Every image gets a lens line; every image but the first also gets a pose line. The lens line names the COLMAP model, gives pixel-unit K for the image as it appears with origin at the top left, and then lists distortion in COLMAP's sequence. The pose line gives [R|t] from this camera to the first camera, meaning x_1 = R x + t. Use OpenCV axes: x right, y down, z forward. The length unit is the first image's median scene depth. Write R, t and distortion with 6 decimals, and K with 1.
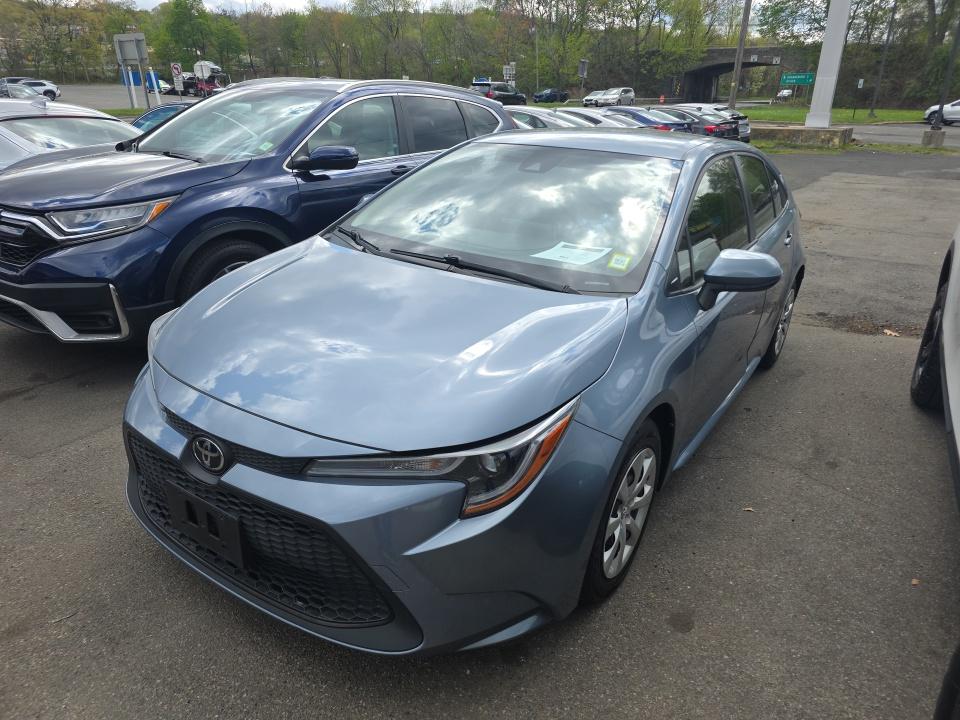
lens RADIAL K [[629.9, 0, 491.2], [0, 629.9, 360.4], [0, 0, 1]] dist [0.034368, -0.030205]
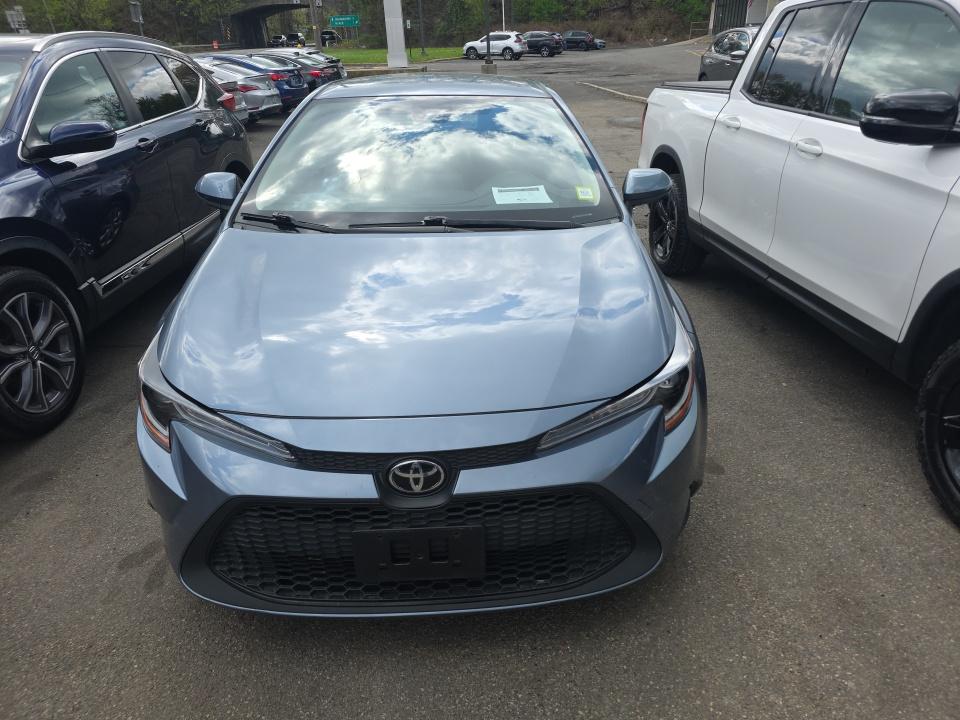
lens RADIAL K [[629.9, 0, 491.2], [0, 629.9, 360.4], [0, 0, 1]] dist [0.034368, -0.030205]
pose [[0.805330, -0.297124, 0.512992, -0.206491], [0.259452, 0.954708, 0.145661, -0.028616], [-0.533037, 0.015792, 0.845945, 0.055960]]
